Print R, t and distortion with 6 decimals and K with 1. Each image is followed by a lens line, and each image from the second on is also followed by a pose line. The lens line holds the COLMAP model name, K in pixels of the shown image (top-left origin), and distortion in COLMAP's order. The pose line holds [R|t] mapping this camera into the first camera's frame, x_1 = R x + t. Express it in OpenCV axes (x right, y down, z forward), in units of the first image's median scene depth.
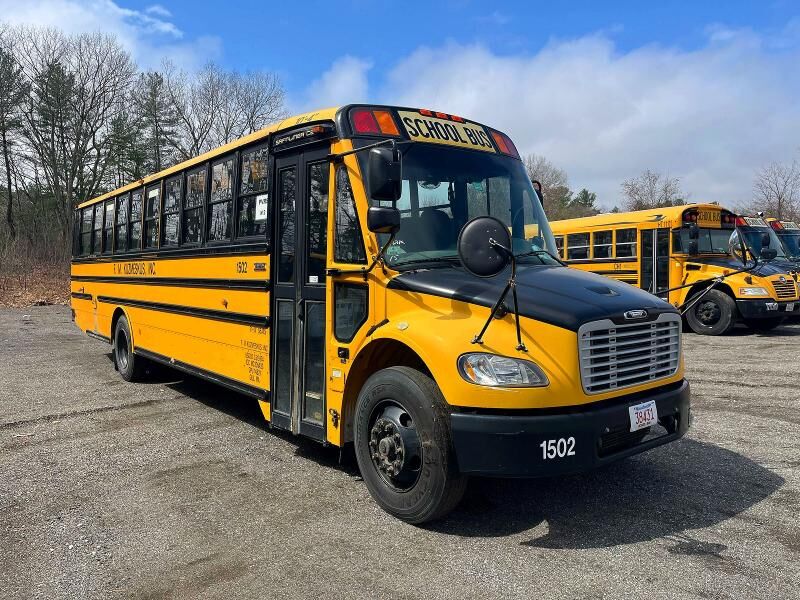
lens RADIAL K [[618.1, 0, 407.1], [0, 618.1, 302.3], [0, 0, 1]] dist [0.043911, -0.014311]
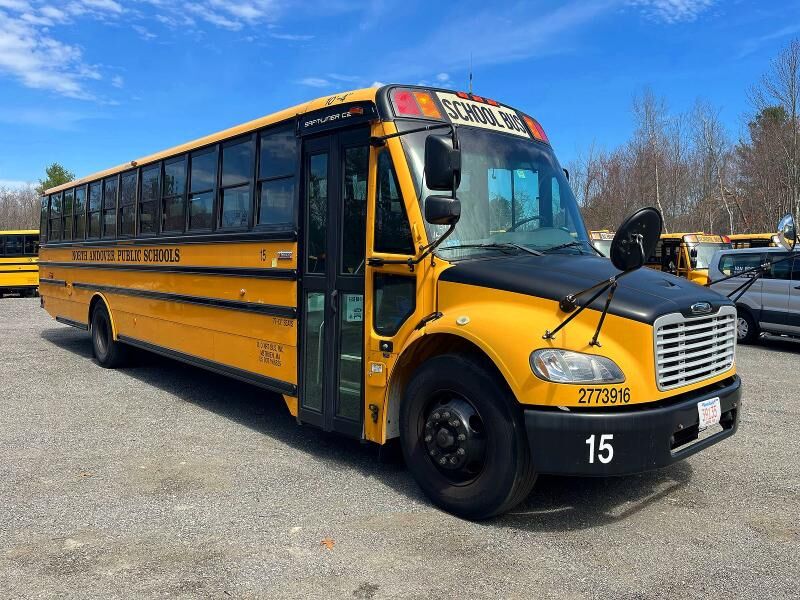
lens RADIAL K [[618.1, 0, 393.9], [0, 618.1, 307.5], [0, 0, 1]] dist [0.043911, -0.014311]
pose [[0.998847, 0.000853, 0.048004, -0.132701], [-0.002231, 0.999587, 0.028654, -0.005852], [-0.047960, -0.028728, 0.998436, 0.044572]]
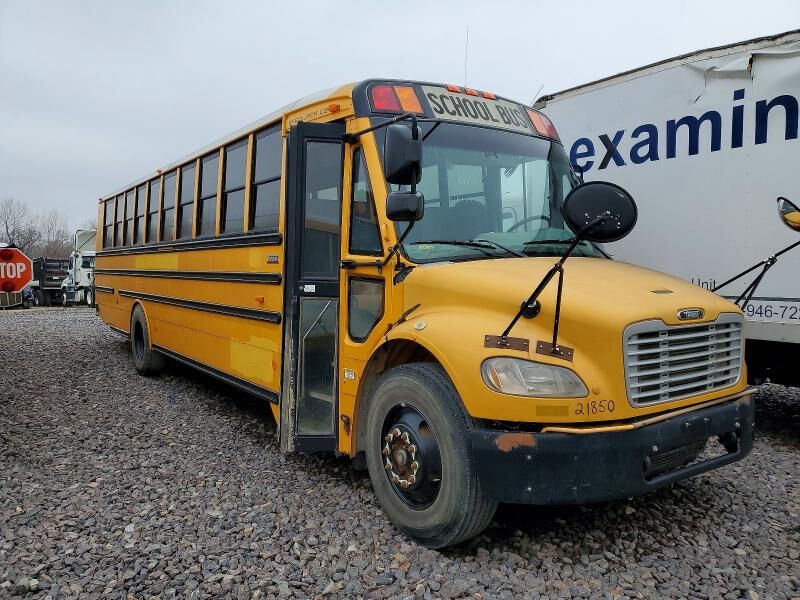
lens RADIAL K [[618.1, 0, 412.5], [0, 618.1, 304.3], [0, 0, 1]] dist [0.043911, -0.014311]
pose [[0.998479, 0.007412, -0.054627, 0.025262], [-0.006955, 0.999939, 0.008538, 0.001185], [0.054687, -0.008145, 0.998470, 0.100700]]
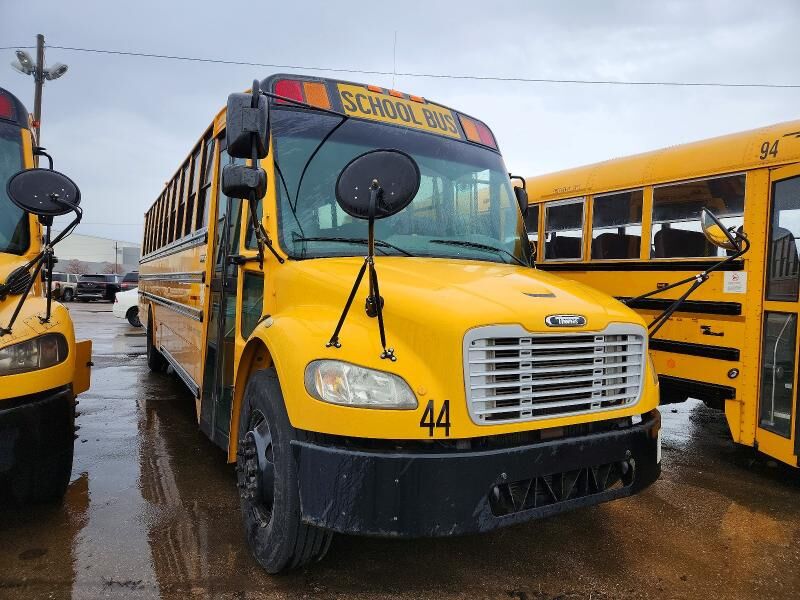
lens RADIAL K [[524.1, 0, 421.7], [0, 524.1, 298.8], [0, 0, 1]] dist [0.115329, 0.004905]
pose [[0.988071, 0.039412, -0.148869, 0.244221], [-0.044716, 0.998473, -0.032447, 0.018327], [0.147363, 0.038717, 0.988324, 0.290021]]
